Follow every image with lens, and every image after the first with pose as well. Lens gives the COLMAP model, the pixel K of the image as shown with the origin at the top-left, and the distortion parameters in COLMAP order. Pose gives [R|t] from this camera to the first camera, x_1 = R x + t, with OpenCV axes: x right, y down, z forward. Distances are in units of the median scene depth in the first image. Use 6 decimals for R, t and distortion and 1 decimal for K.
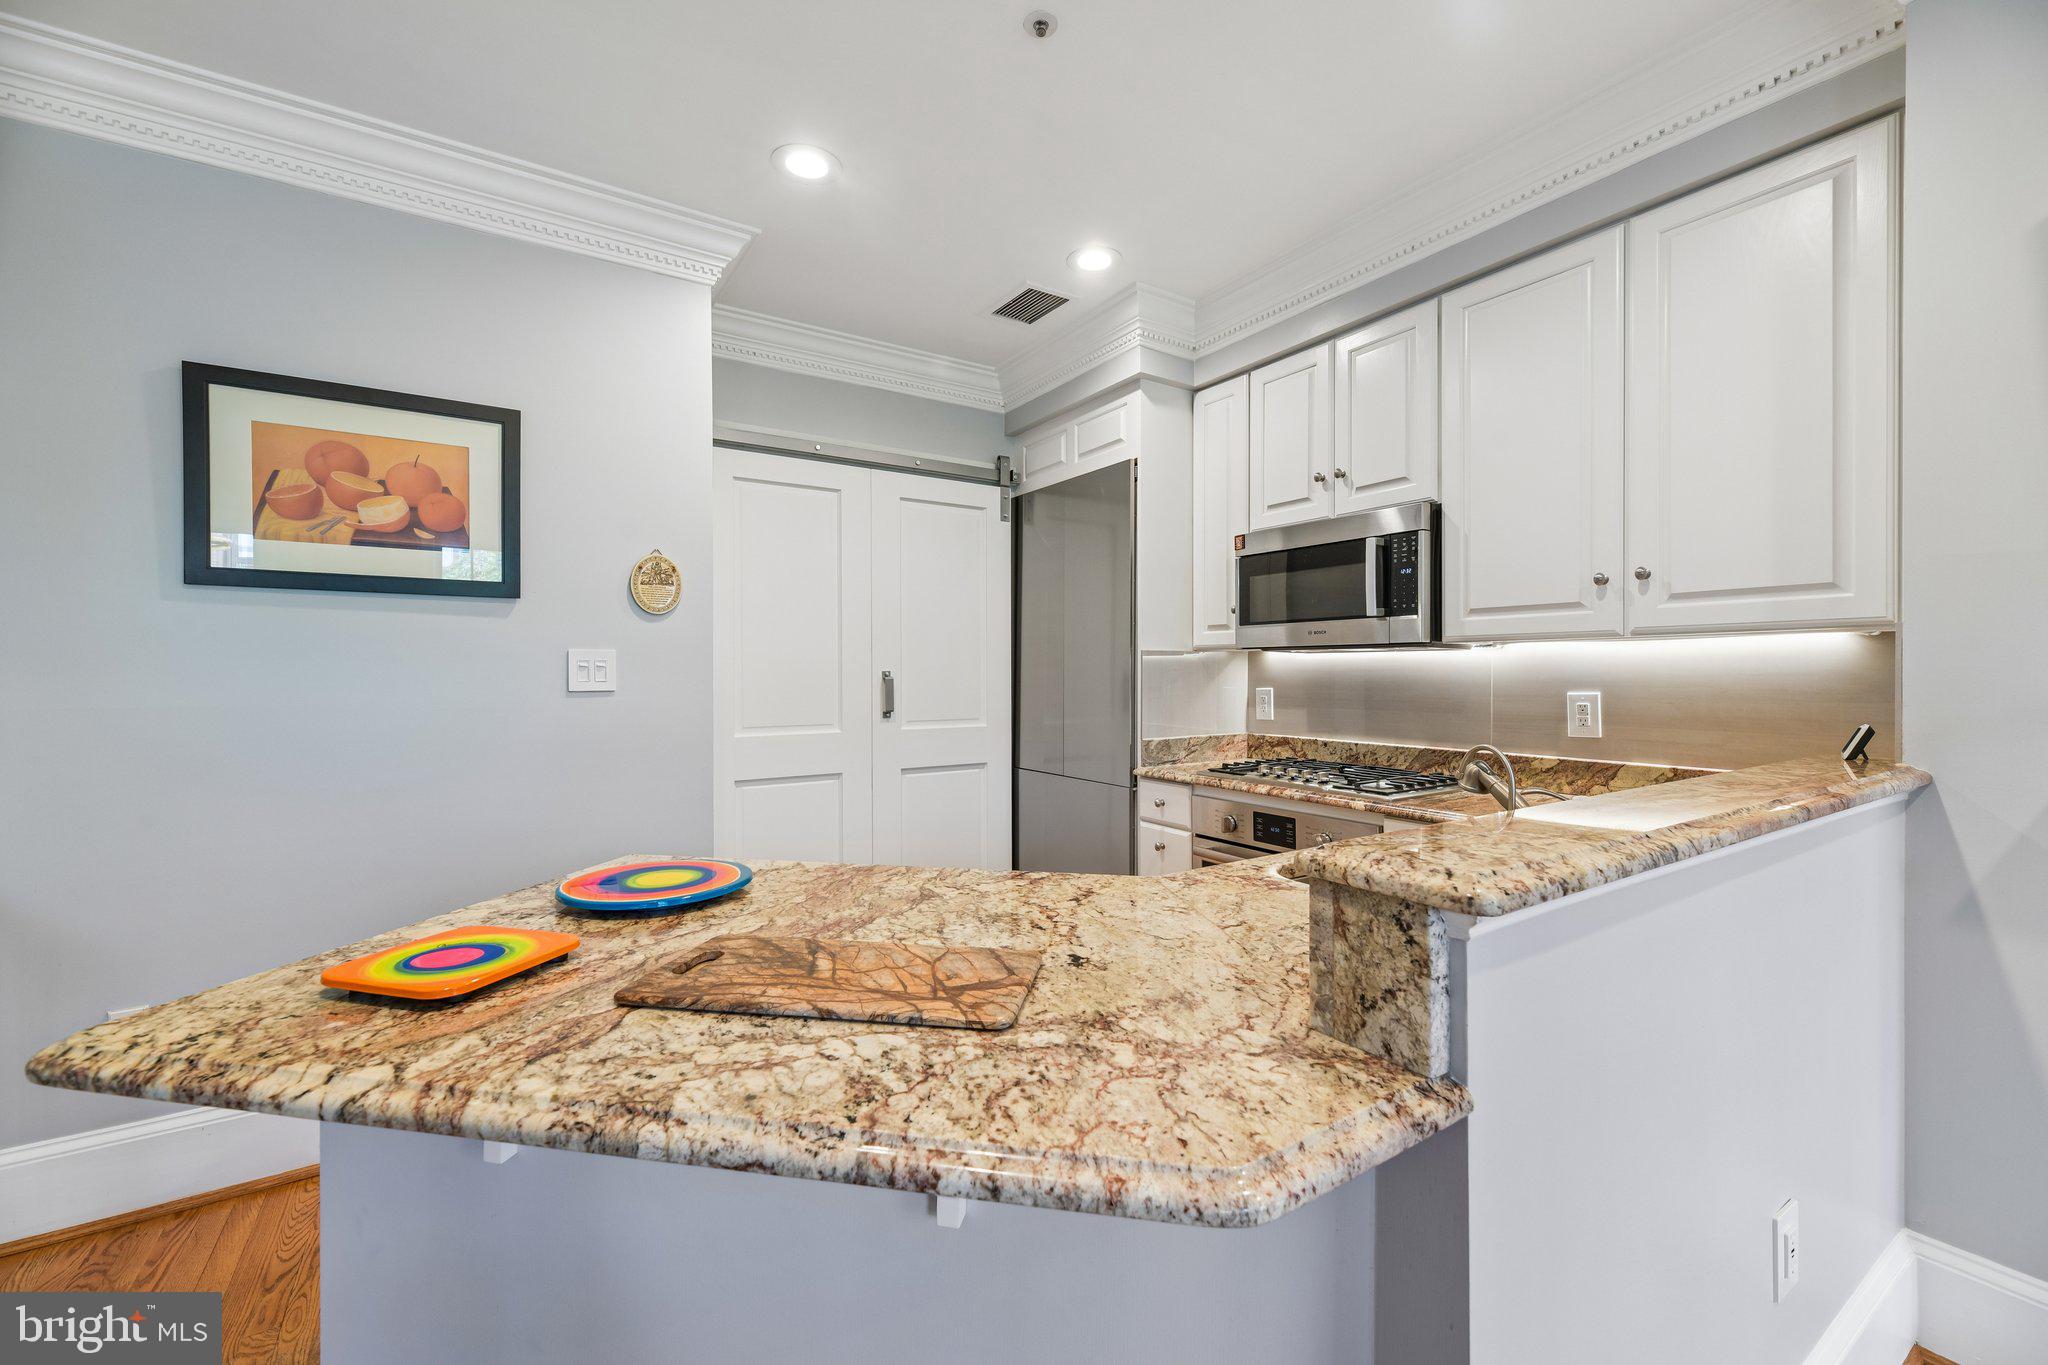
lens RADIAL K [[830.6, 0, 1034.7], [0, 830.6, 676.2], [0, 0, 1]] dist [0.013565, -0.004016]
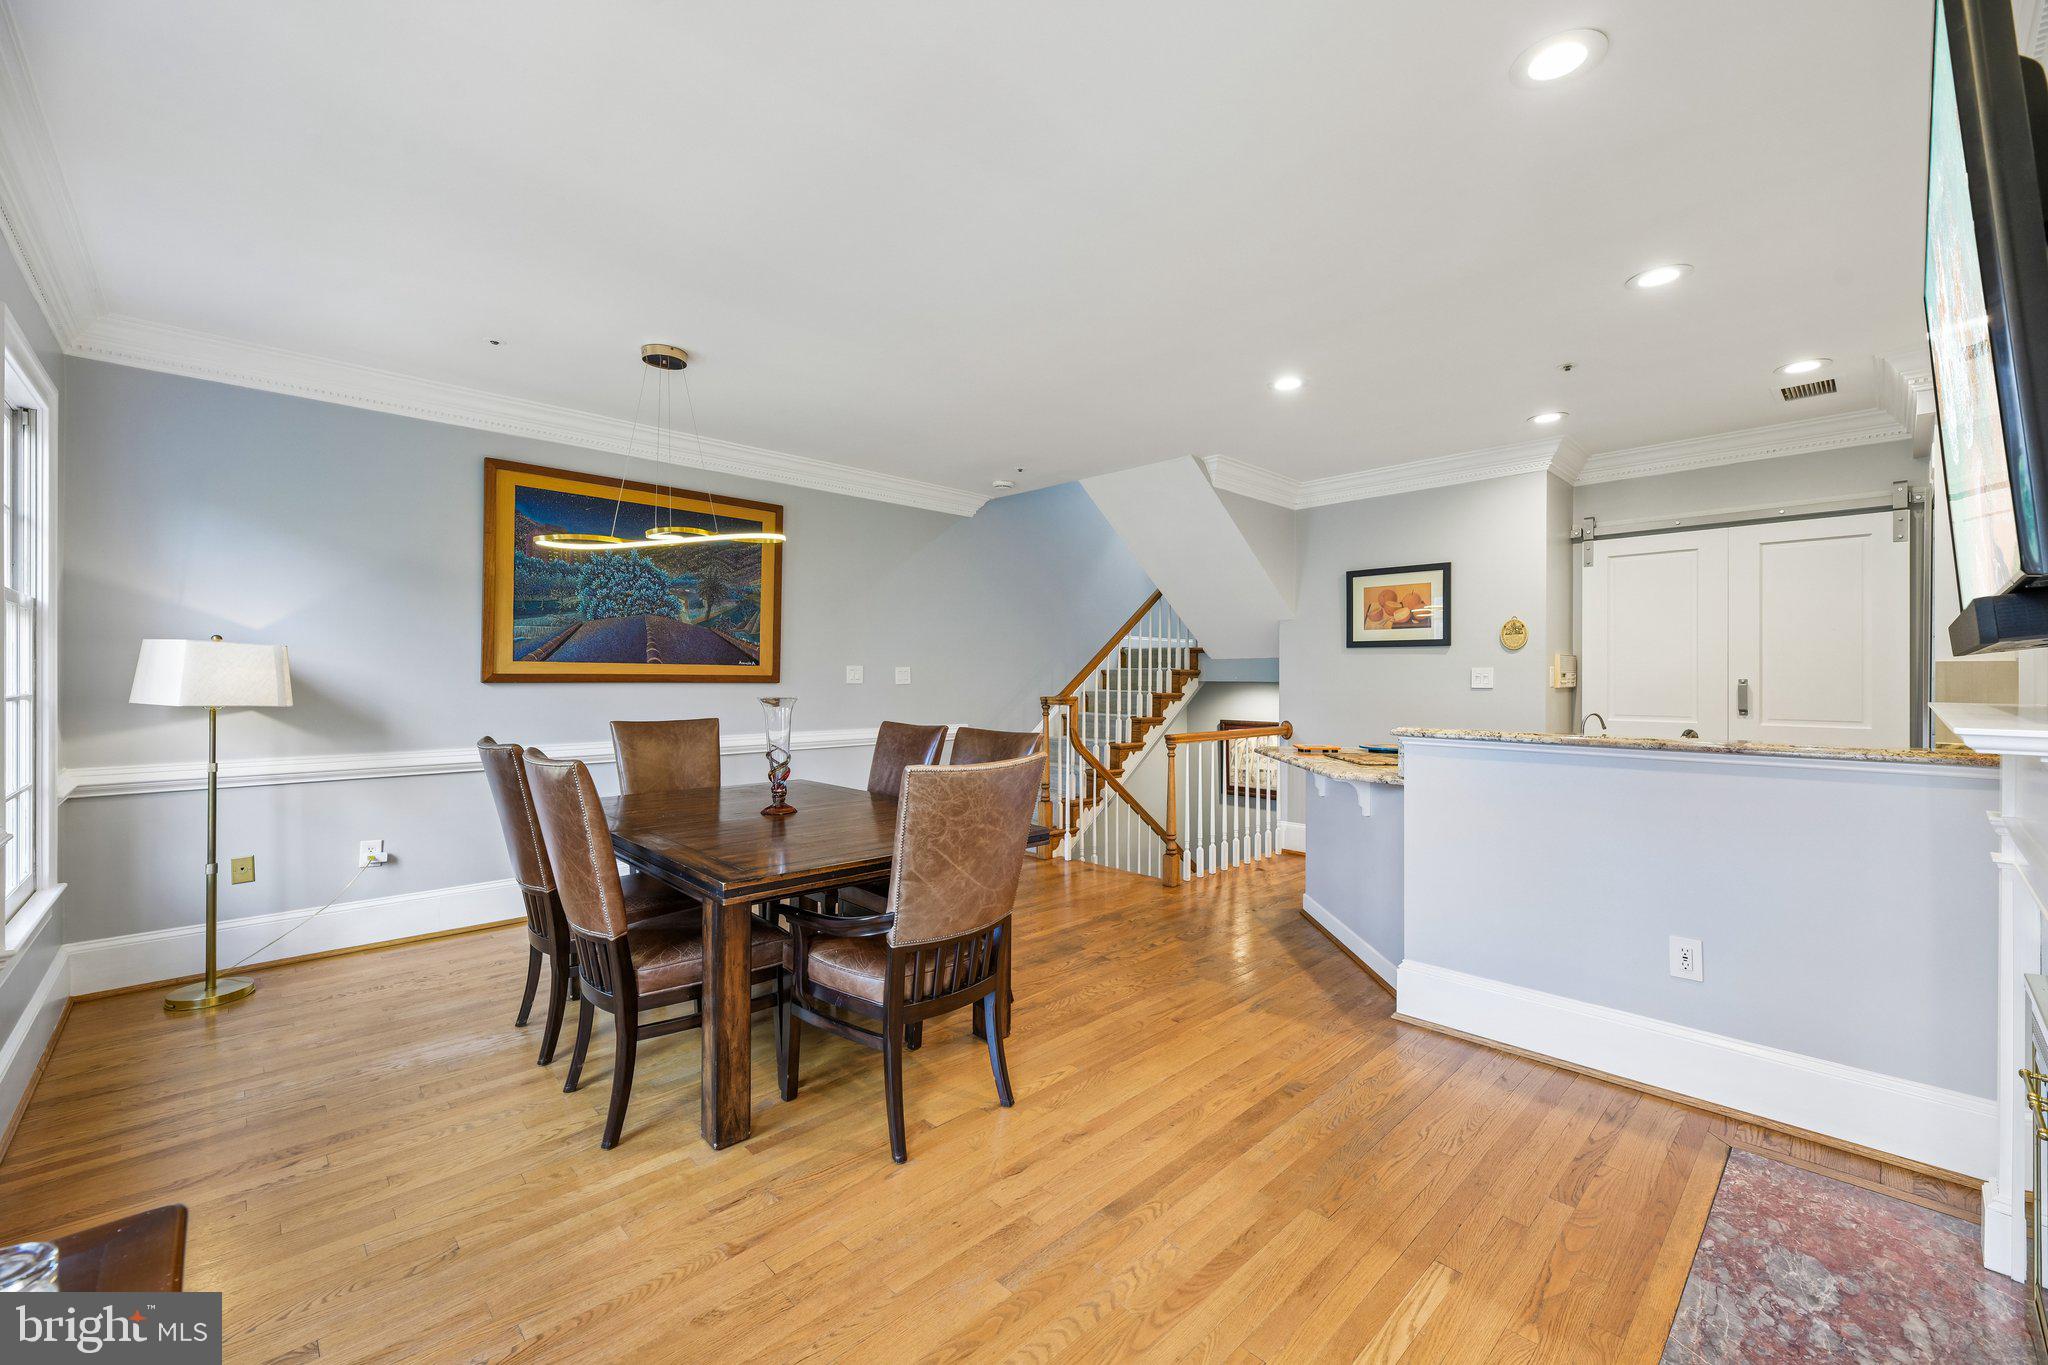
lens RADIAL K [[830.6, 0, 1030.6], [0, 830.6, 672.2], [0, 0, 1]] dist [0.013565, -0.004016]
pose [[0.186756, -0.002224, -0.982404, 1.283475], [-0.008112, 0.999960, -0.003806, -0.004803], [0.982373, 0.008680, 0.186731, -0.487822]]
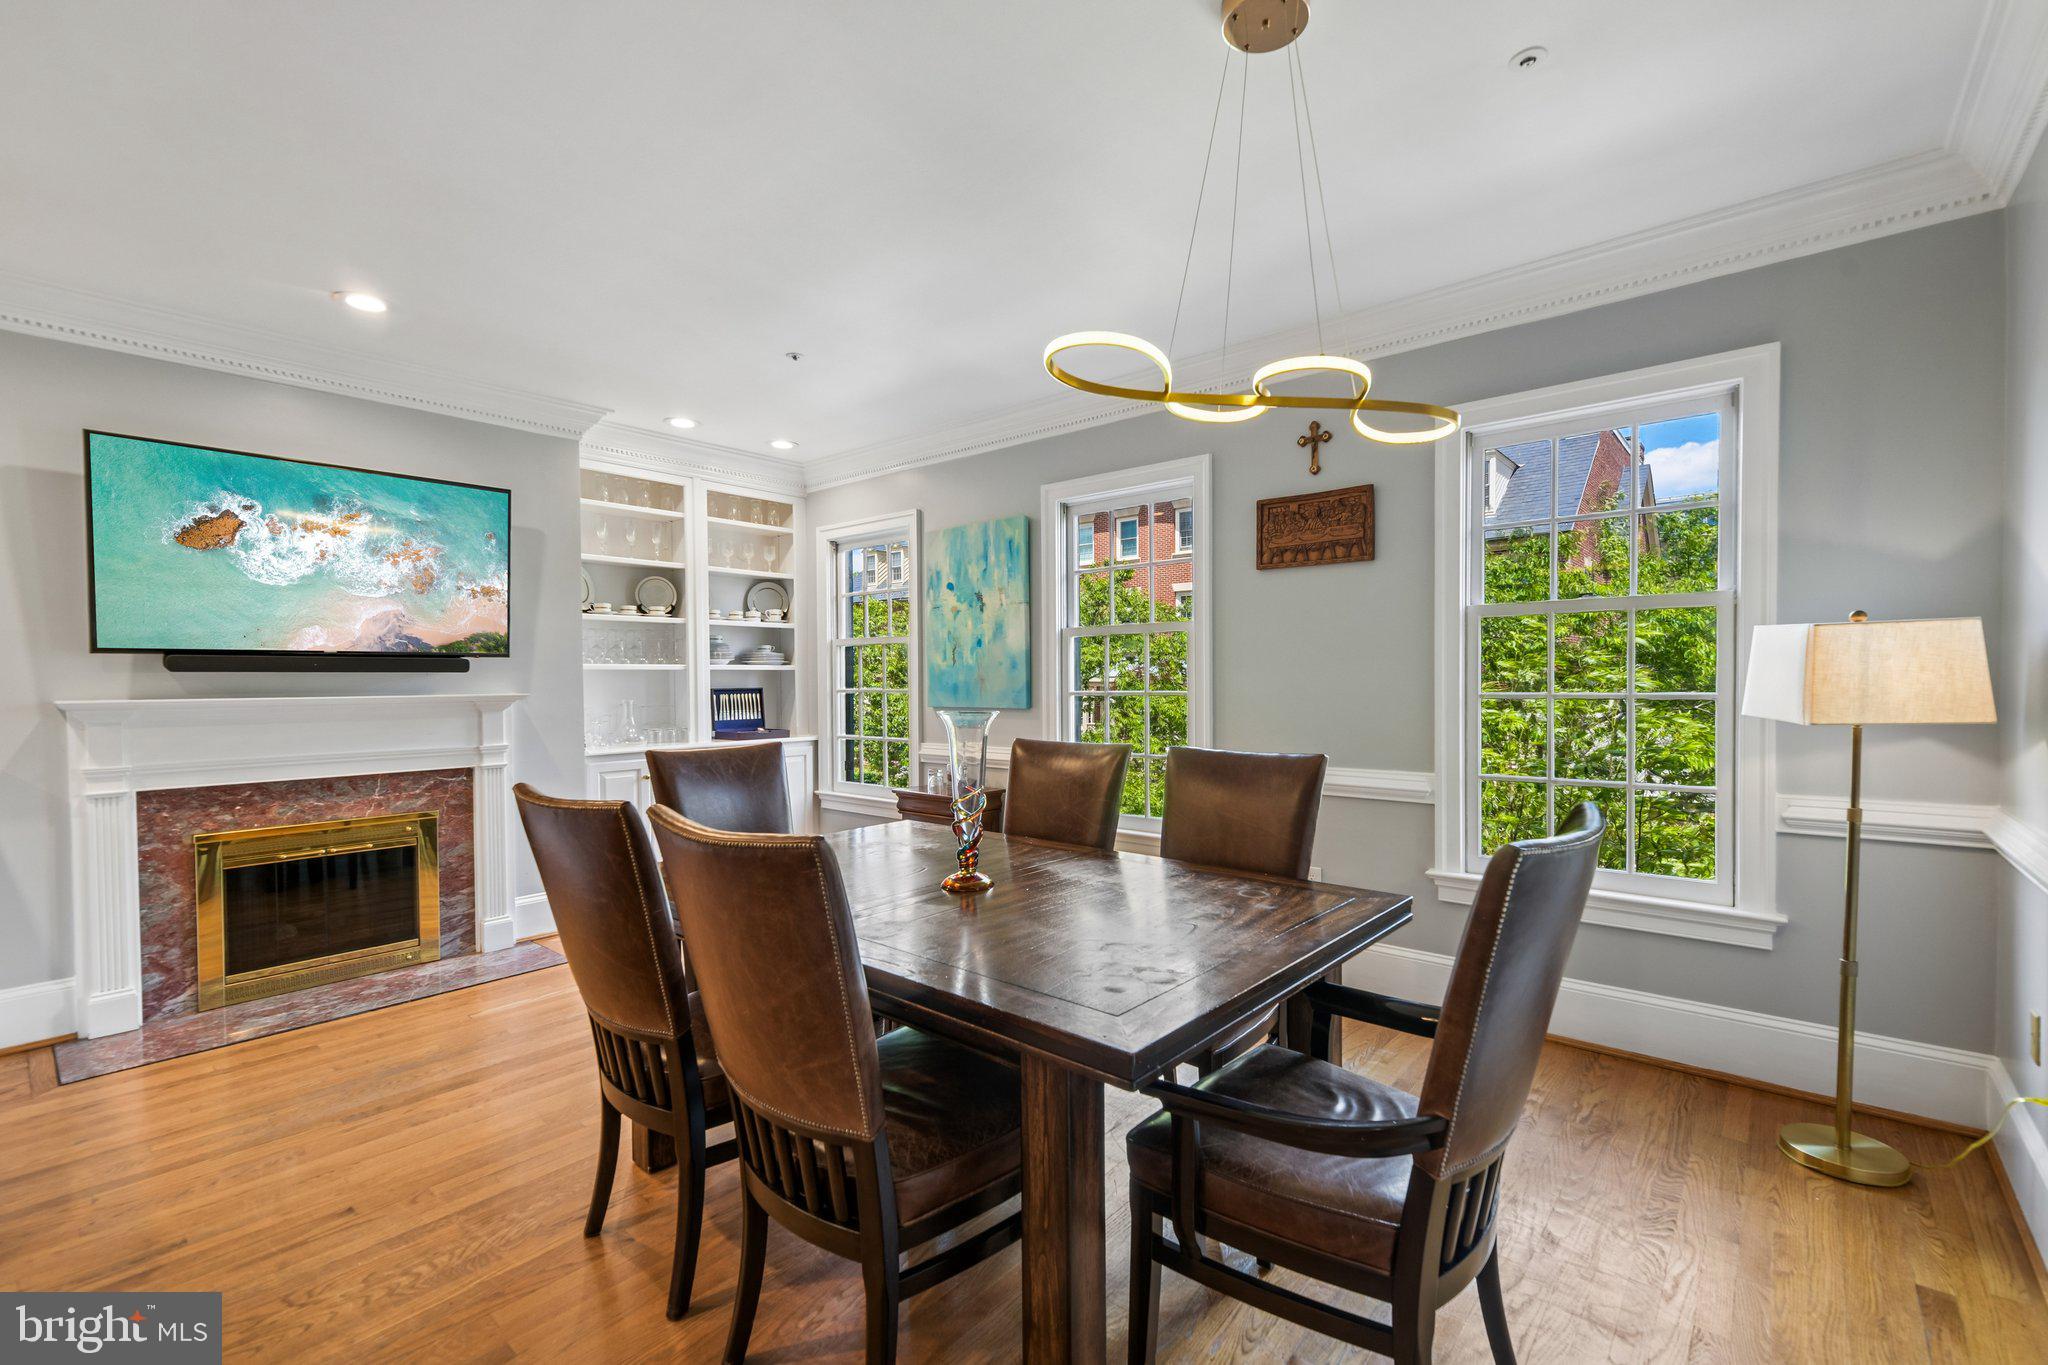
lens RADIAL K [[876.1, 0, 1022.7], [0, 876.1, 694.2], [0, 0, 1]] dist [0.015956, -0.003652]
pose [[-0.272995, -0.014869, 0.961900, -0.879885], [0.013165, 0.999729, 0.019190, -0.001394], [-0.961925, 0.017902, -0.272725, -0.442027]]
